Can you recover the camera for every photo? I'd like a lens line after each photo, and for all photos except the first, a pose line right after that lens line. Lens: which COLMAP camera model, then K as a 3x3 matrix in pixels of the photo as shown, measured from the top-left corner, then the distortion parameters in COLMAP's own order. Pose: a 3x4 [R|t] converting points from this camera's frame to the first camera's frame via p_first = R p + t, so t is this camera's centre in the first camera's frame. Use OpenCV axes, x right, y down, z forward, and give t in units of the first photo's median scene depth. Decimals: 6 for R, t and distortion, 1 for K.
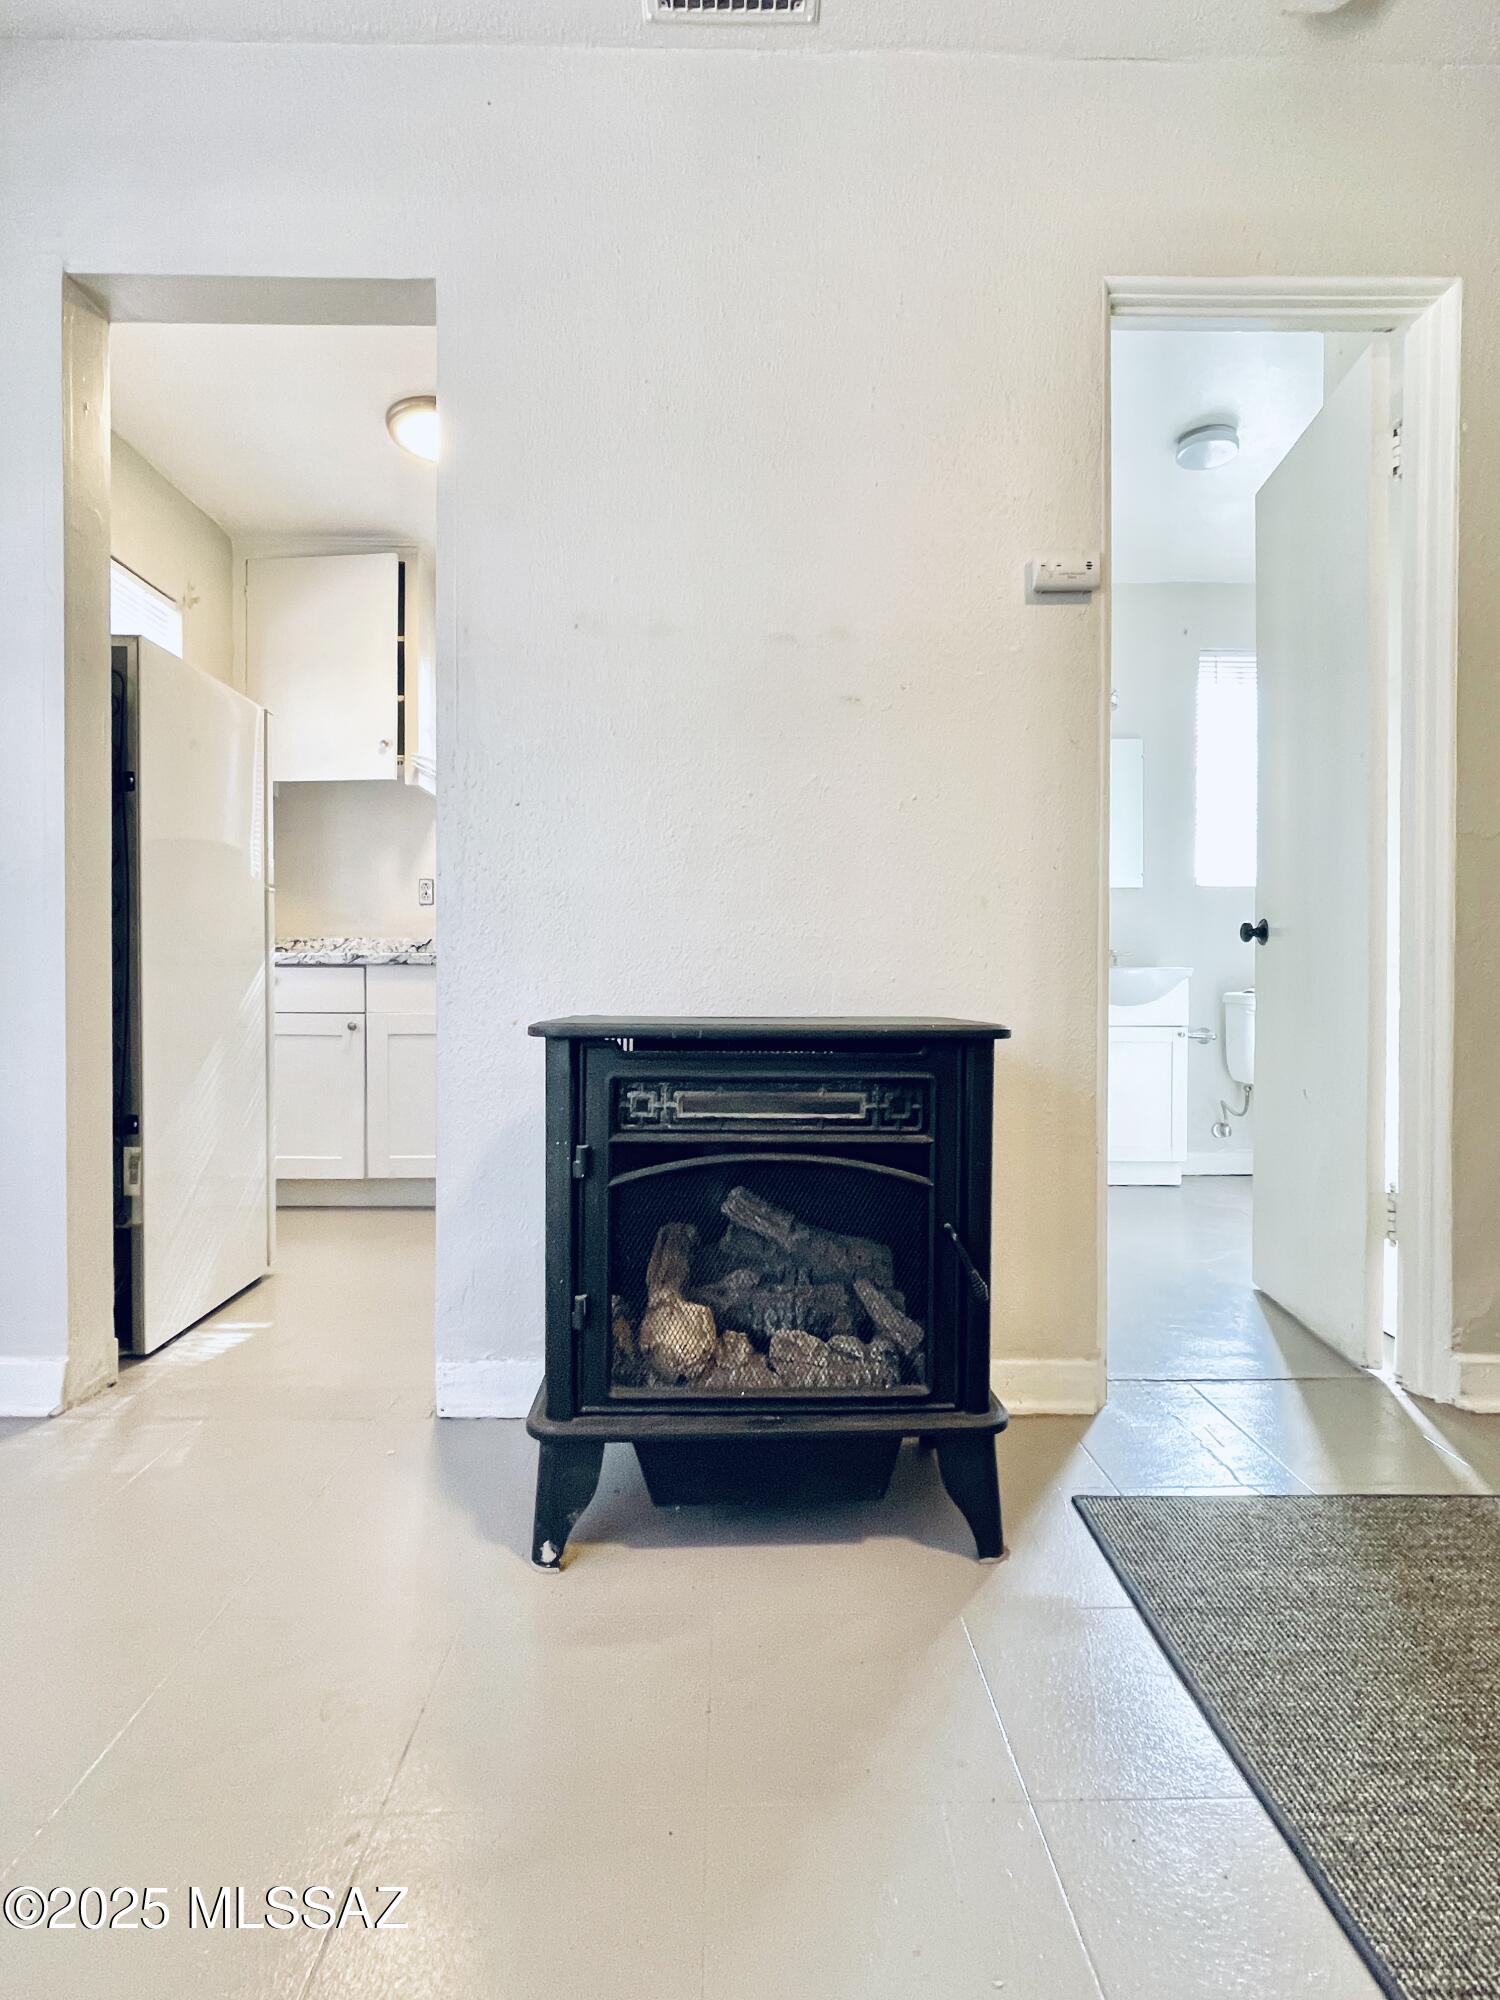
lens RADIAL K [[991.3, 0, 747.3], [0, 991.3, 995.9], [0, 0, 1]] dist [0.001138, 0.000039]
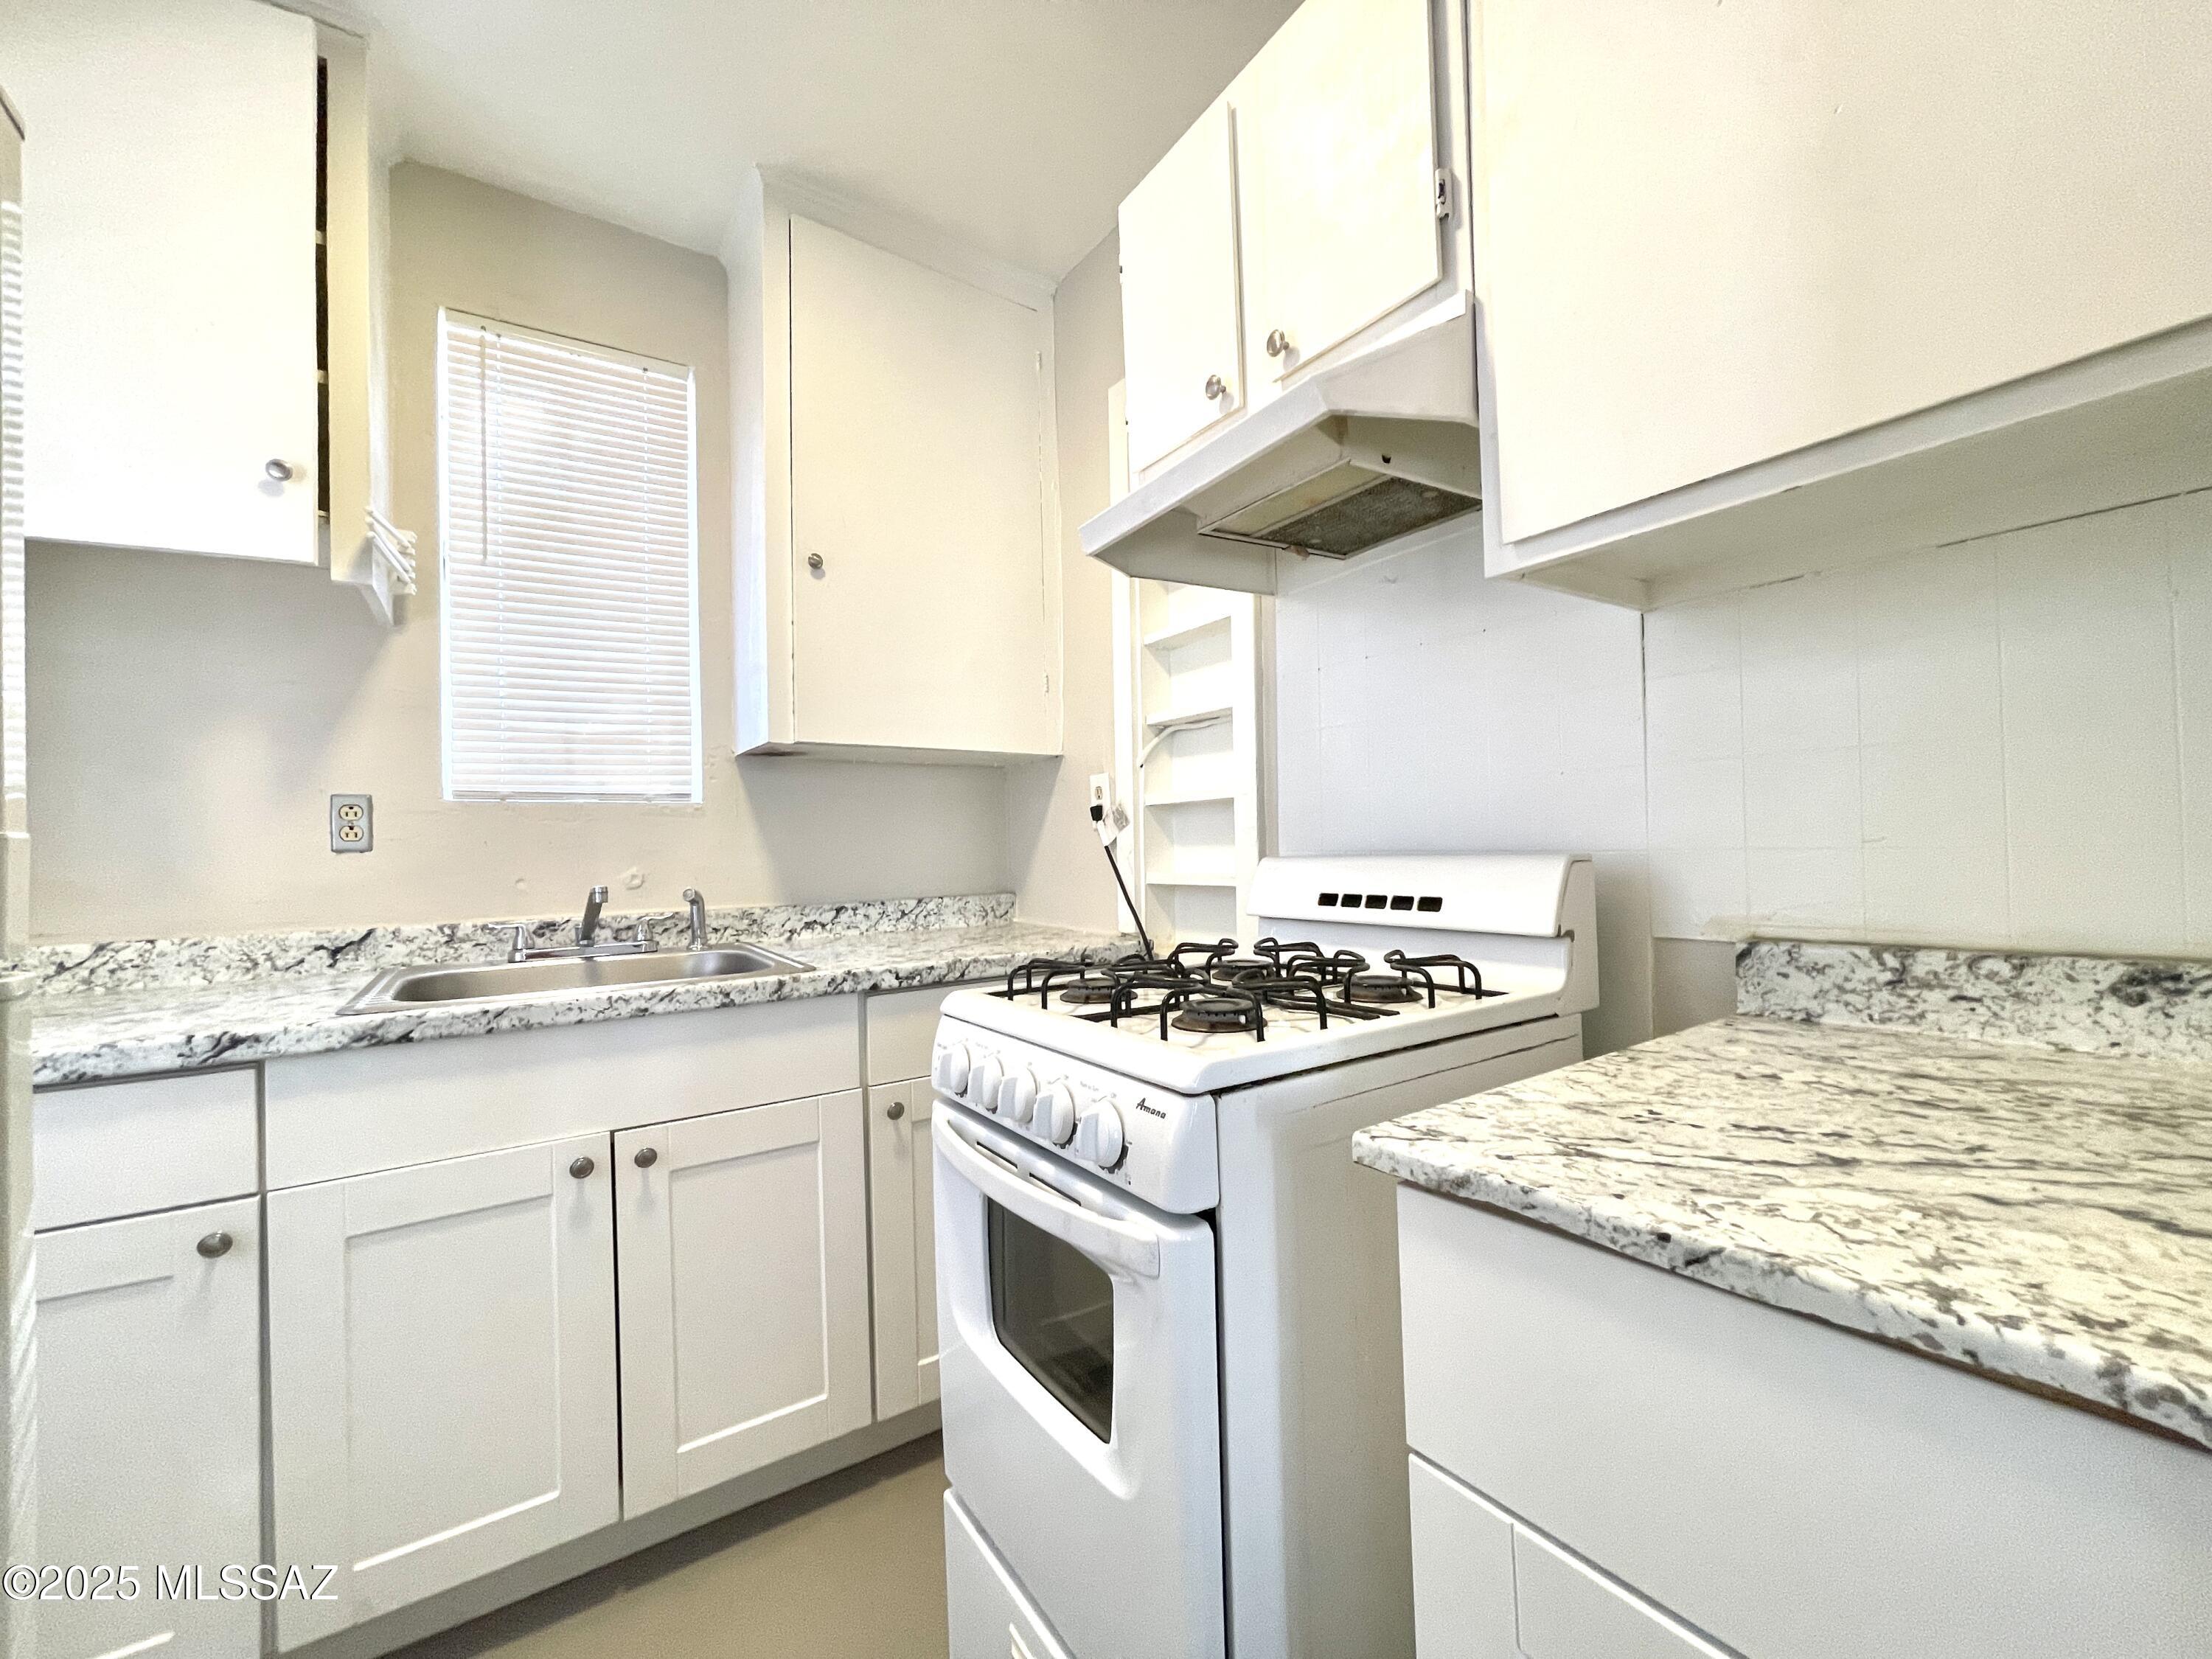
lens RADIAL K [[890.9, 0, 1100.3], [0, 890.9, 823.8], [0, 0, 1]] dist [0.000637, 0.000062]
pose [[0.847476, -0.011546, 0.530708, -0.298224], [0.035068, 0.998797, -0.034269, -0.094167], [-0.529674, 0.047654, 0.846862, 0.563158]]
